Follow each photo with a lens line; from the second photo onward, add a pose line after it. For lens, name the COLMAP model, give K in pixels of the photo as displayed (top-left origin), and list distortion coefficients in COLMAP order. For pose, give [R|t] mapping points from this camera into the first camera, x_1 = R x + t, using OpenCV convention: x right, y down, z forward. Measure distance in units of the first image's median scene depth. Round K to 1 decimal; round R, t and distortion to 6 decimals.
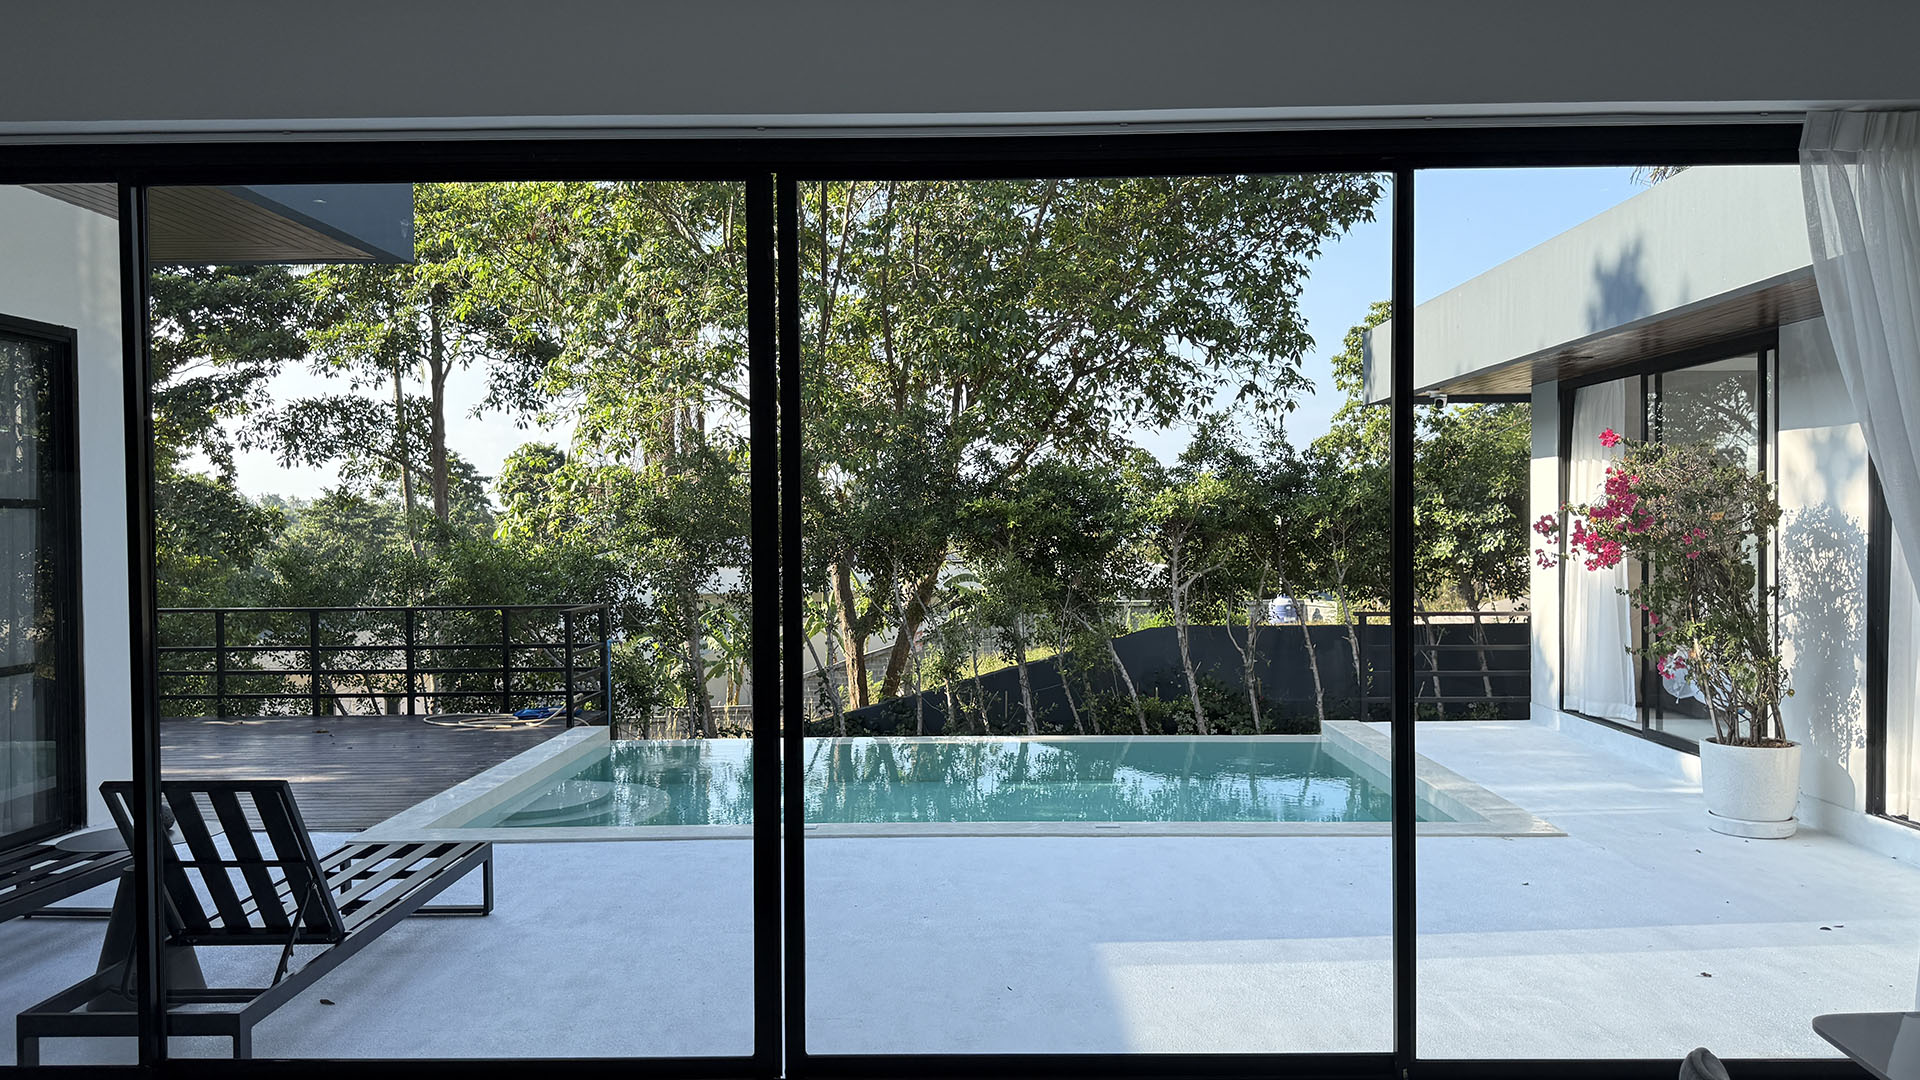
lens RADIAL K [[1362.3, 0, 906.6], [0, 1362.3, 574.4], [0, 0, 1]] dist [0.065052, -0.072198]
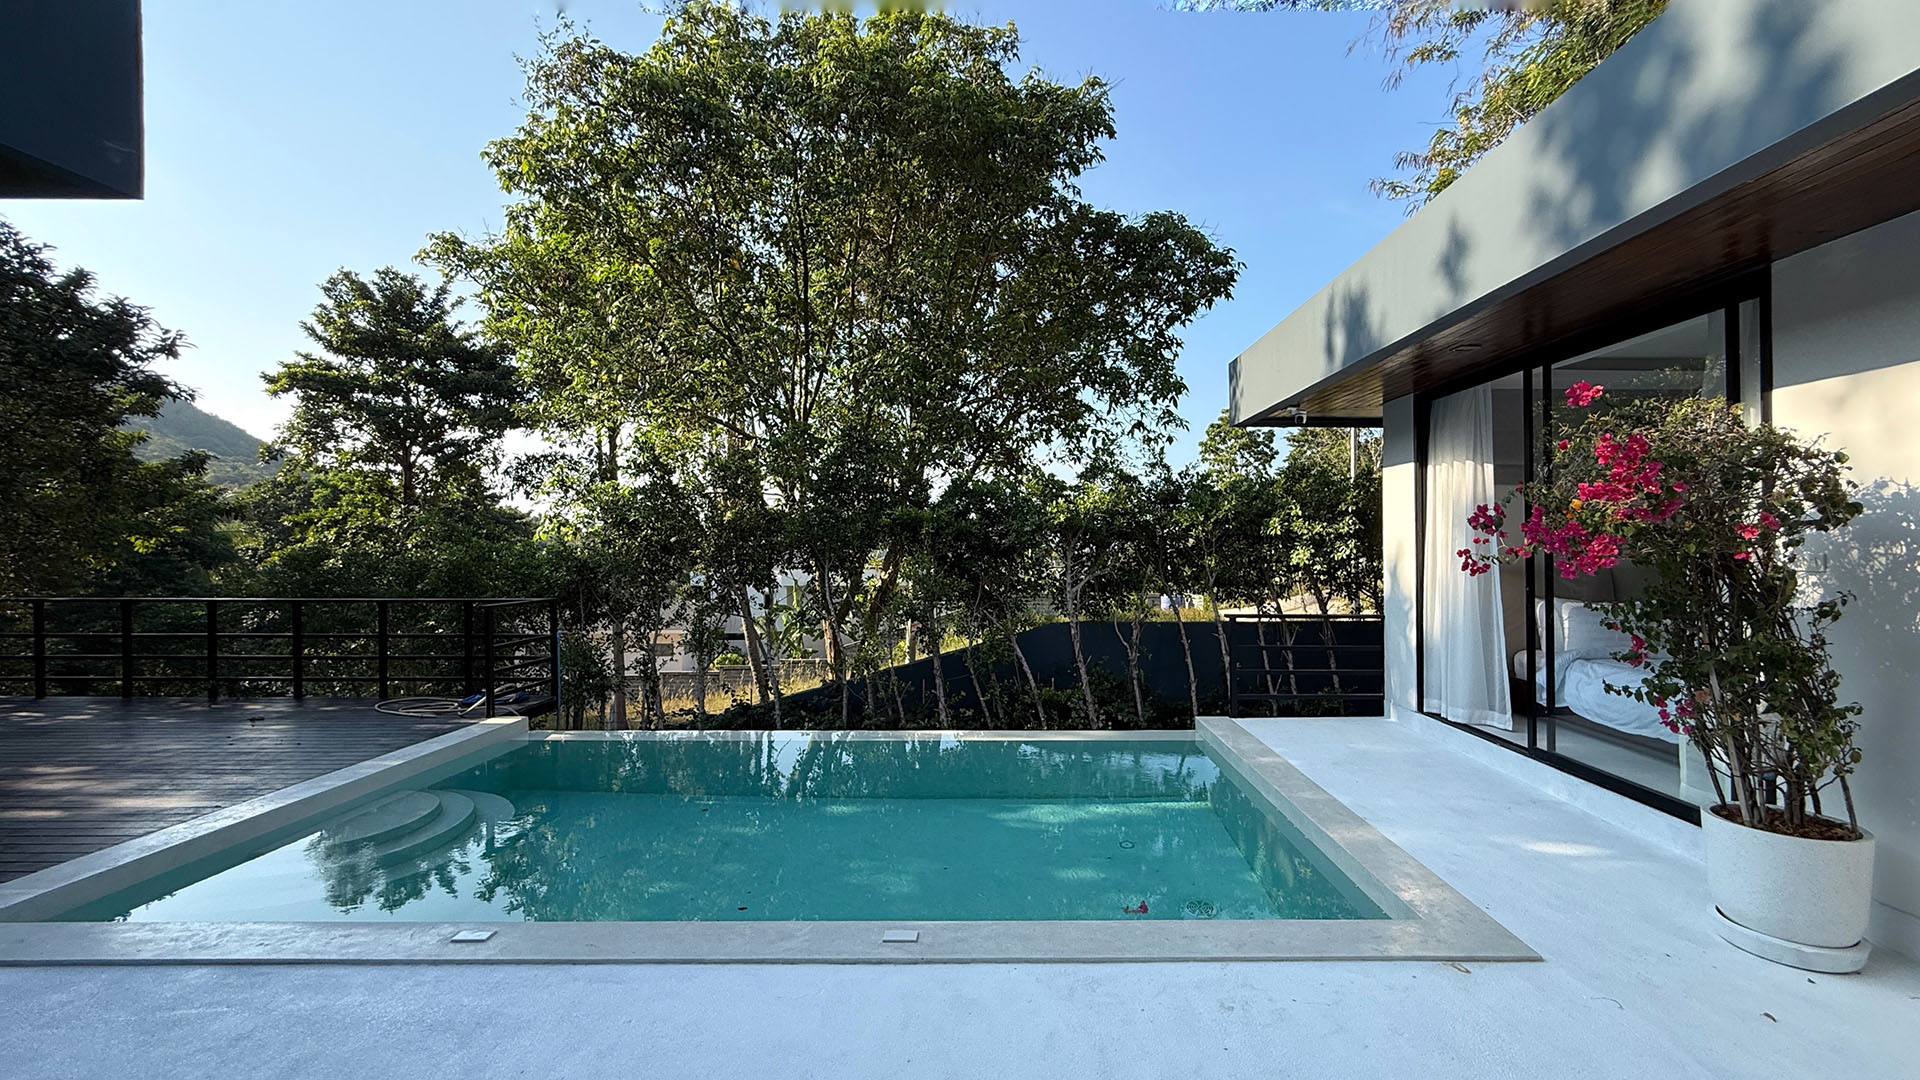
lens RADIAL K [[833.6, 0, 1001.7], [0, 833.6, 544.4], [0, 0, 1]] dist [-0.000096, 0.000545]
pose [[0.997413, 0.009660, 0.071233, 0.087529], [-0.007084, 0.999315, -0.036336, -0.000821], [-0.071536, 0.035737, 0.996798, 0.302528]]
